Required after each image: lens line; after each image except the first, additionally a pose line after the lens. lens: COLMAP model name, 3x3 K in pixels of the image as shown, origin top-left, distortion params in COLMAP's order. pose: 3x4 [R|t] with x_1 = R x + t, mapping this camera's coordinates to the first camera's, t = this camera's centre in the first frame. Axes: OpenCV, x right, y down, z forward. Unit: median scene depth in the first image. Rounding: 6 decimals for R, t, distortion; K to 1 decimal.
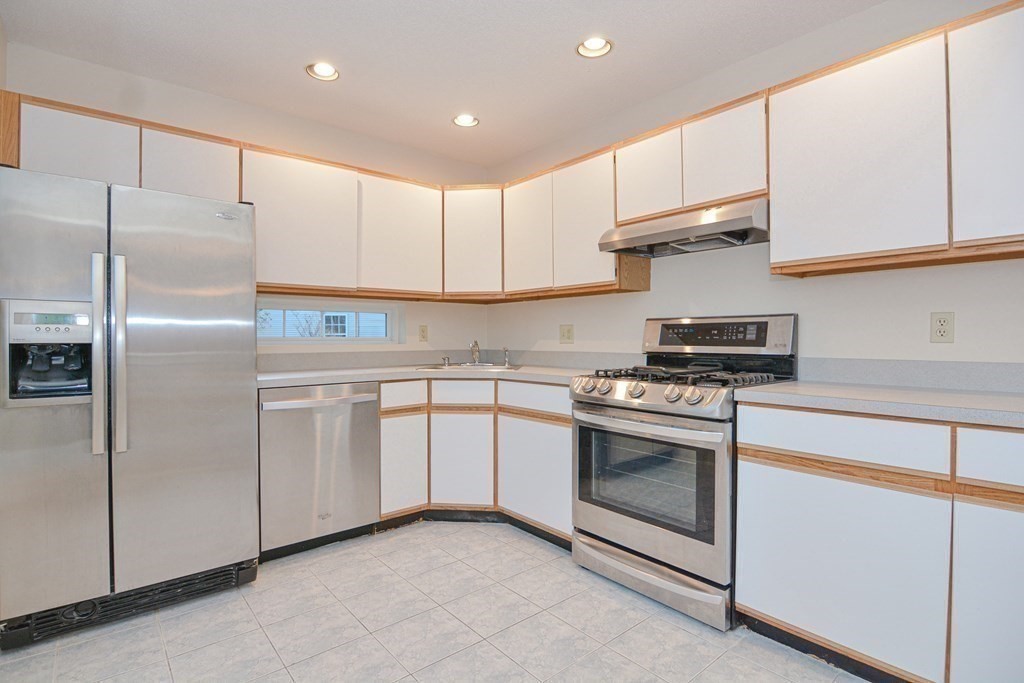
lens RADIAL K [[500.0, 0, 509.7], [0, 500.0, 337.5], [0, 0, 1]] dist [-0.023707, -0.000435]
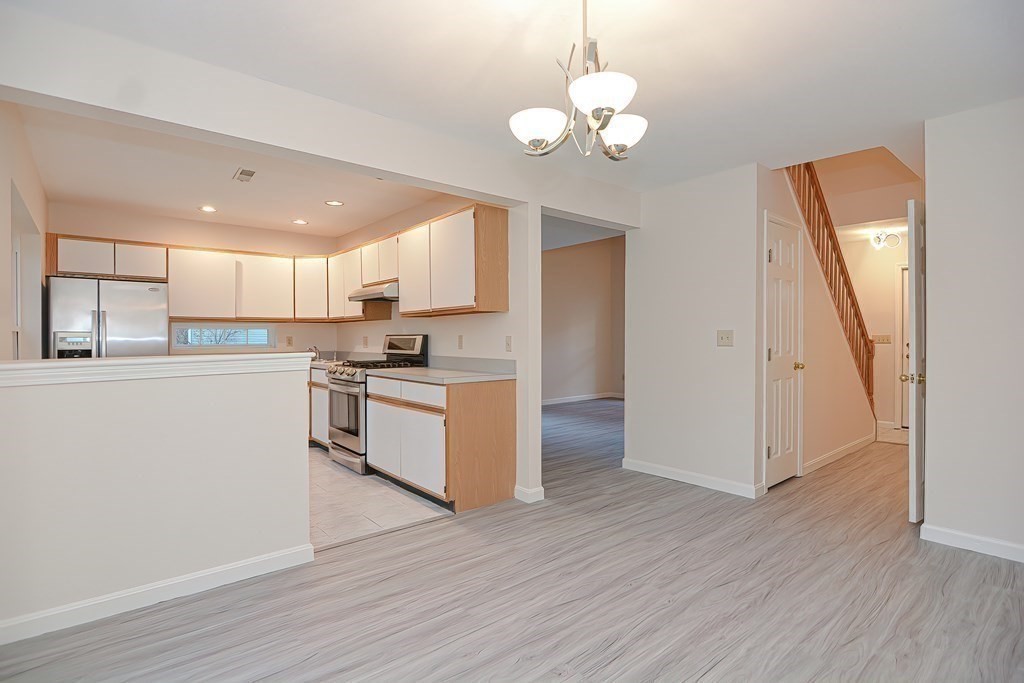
lens RADIAL K [[500.0, 0, 509.7], [0, 500.0, 337.5], [0, 0, 1]] dist [-0.023707, -0.000435]
pose [[0.999994, 0.000956, 0.003460, 0.877768], [-0.000951, 0.999999, -0.001241, -0.032249], [-0.003461, 0.001238, 0.999993, -1.042475]]
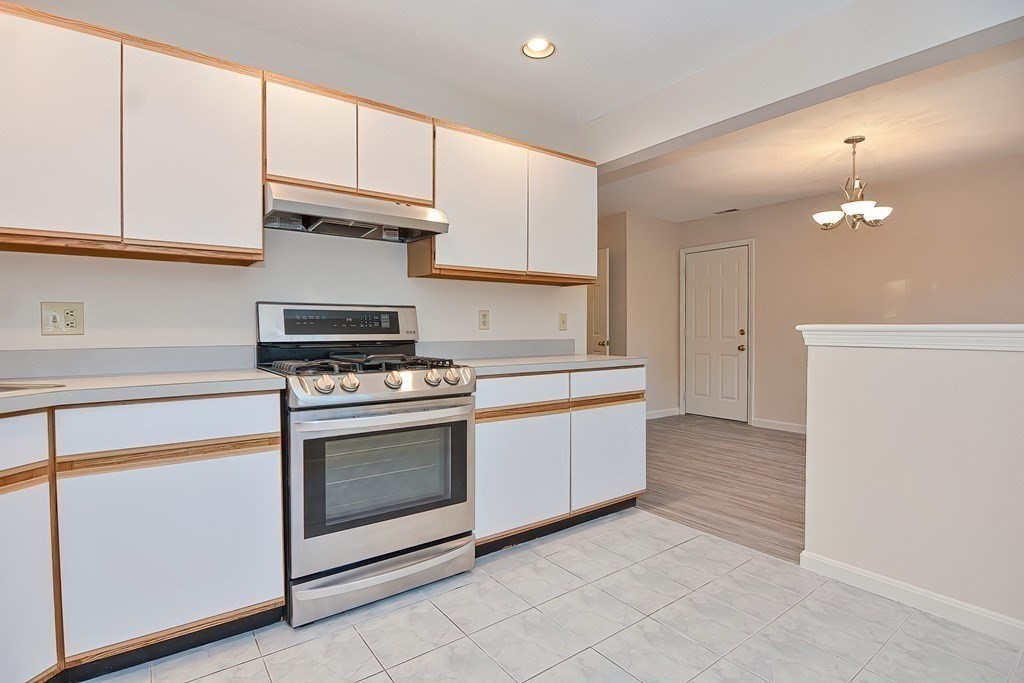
lens RADIAL K [[500.0, 0, 509.7], [0, 500.0, 337.5], [0, 0, 1]] dist [-0.023707, -0.000435]
pose [[0.046209, -0.019454, 0.998742, -0.608537], [-0.003052, 0.999803, 0.019616, 0.003892], [-0.998927, -0.003955, 0.046141, 0.672750]]
